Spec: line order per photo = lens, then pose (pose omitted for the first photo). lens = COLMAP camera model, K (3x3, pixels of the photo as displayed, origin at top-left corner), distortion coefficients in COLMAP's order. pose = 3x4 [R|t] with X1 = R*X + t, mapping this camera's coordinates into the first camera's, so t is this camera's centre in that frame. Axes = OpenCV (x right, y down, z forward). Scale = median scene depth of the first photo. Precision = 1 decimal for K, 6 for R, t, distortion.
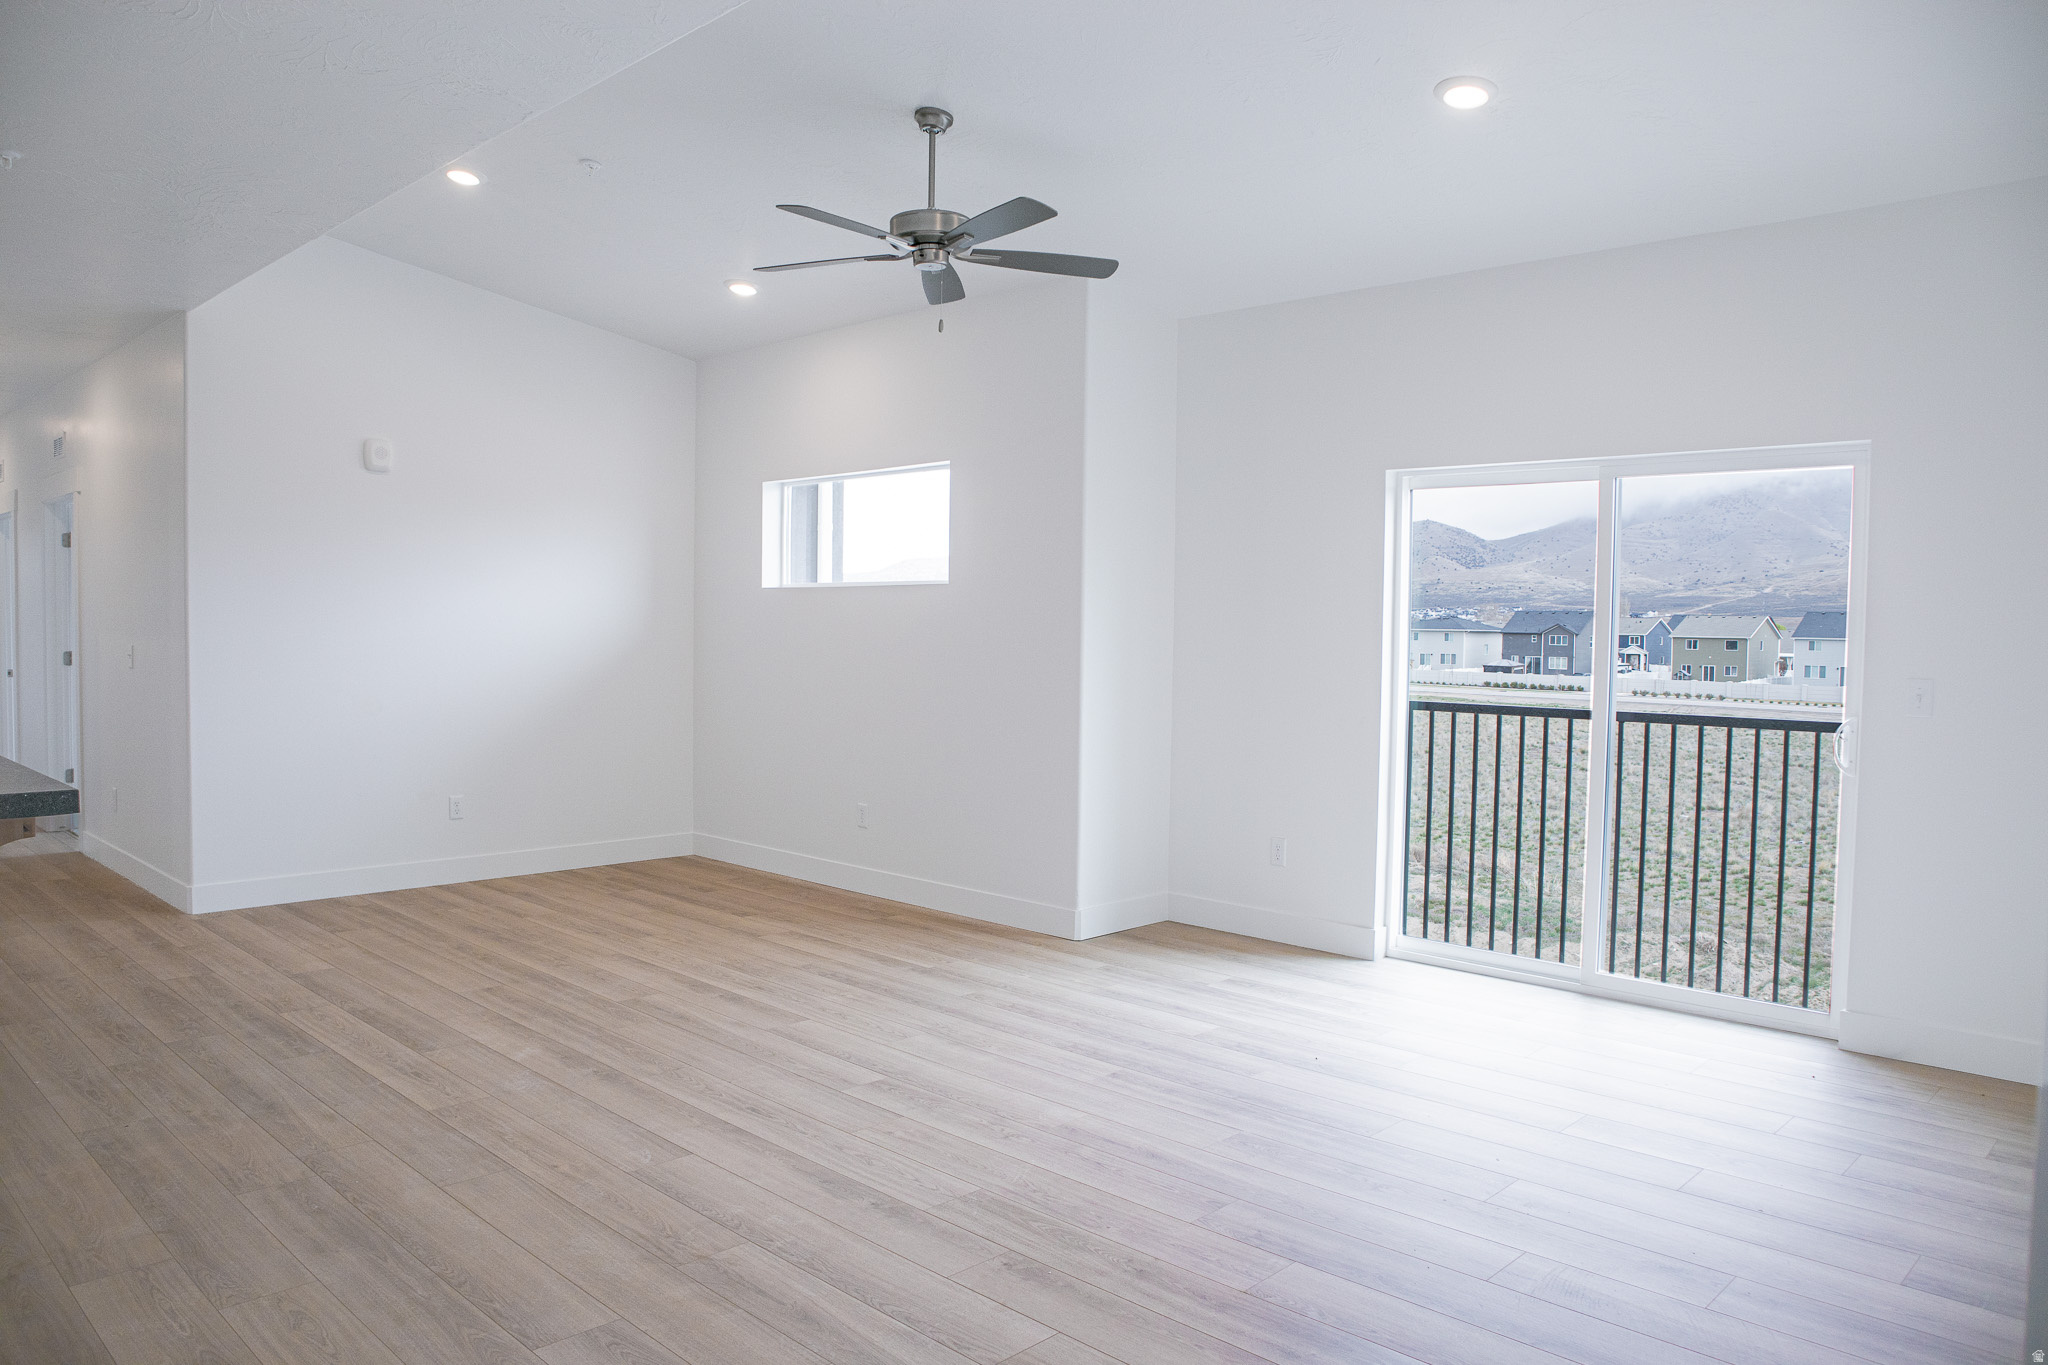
lens RADIAL K [[1434.1, 0, 1021.2], [0, 1434.1, 688.1], [0, 0, 1]] dist [-0.023186, 0.000282]
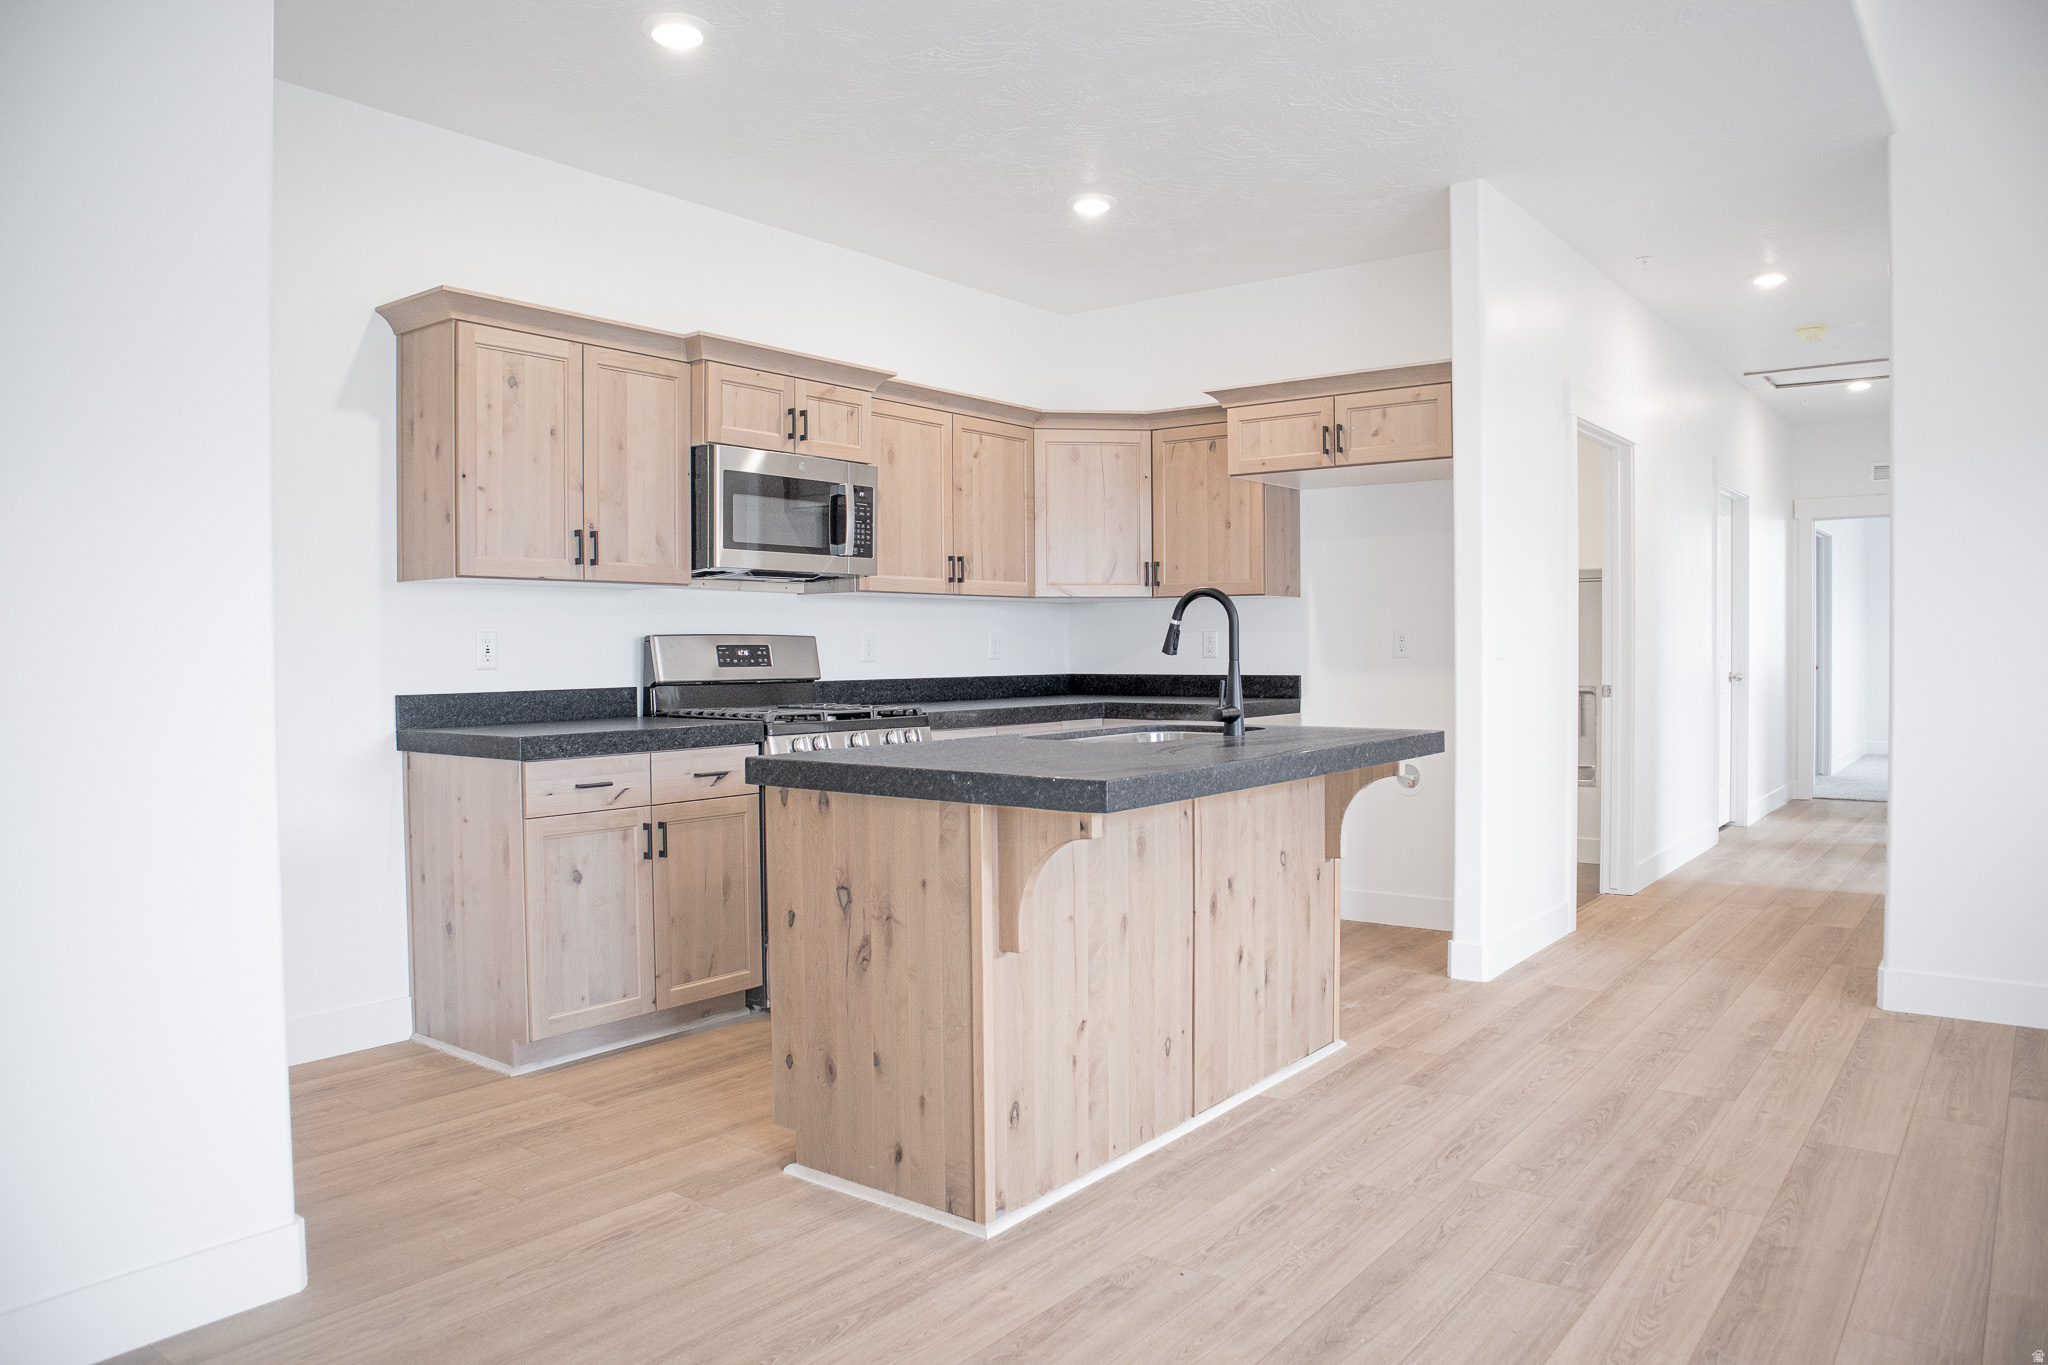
lens RADIAL K [[1434.1, 0, 1023.3], [0, 1434.1, 677.6], [0, 0, 1]] dist [-0.023186, 0.000282]
pose [[0.174737, 0.015083, -0.984500, 0.035619], [-0.044535, 0.998980, 0.007401, 0.012296], [0.983607, 0.042552, 0.175231, 0.664362]]
